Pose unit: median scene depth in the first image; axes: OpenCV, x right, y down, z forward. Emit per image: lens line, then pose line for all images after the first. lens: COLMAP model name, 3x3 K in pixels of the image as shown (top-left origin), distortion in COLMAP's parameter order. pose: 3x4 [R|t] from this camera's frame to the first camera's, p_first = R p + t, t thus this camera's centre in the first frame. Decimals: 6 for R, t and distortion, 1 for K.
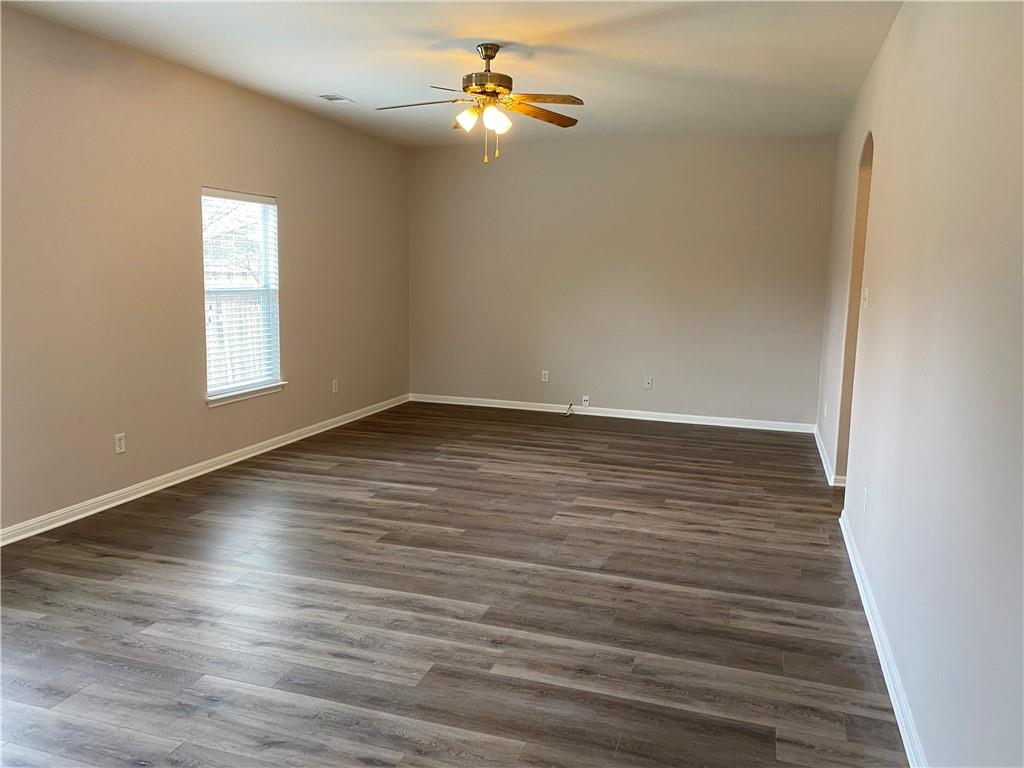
lens RADIAL K [[760.8, 0, 539.2], [0, 760.8, 372.9], [0, 0, 1]] dist [-0.001204, -0.002892]
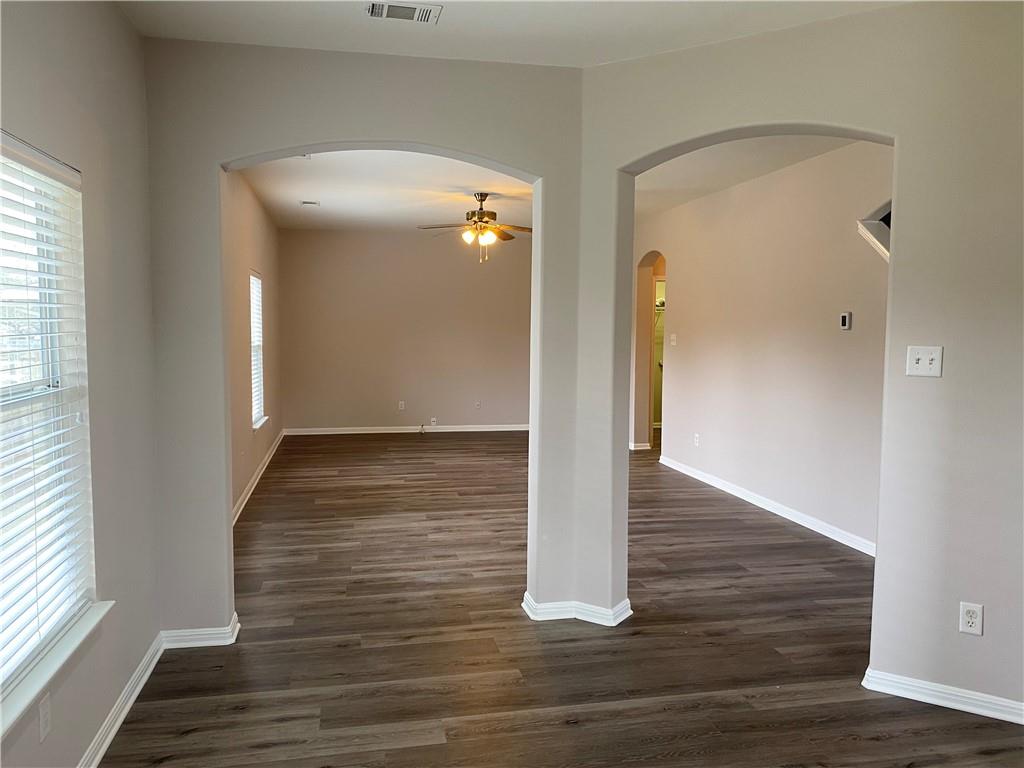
lens RADIAL K [[784.5, 0, 509.0], [0, 784.5, 387.2], [0, 0, 1]] dist [0.012035, 0.000496]
pose [[0.869671, -0.051461, 0.490943, -0.864967], [0.073420, 0.996974, -0.025554, 0.036445], [-0.488142, 0.058268, 0.870817, -0.486169]]
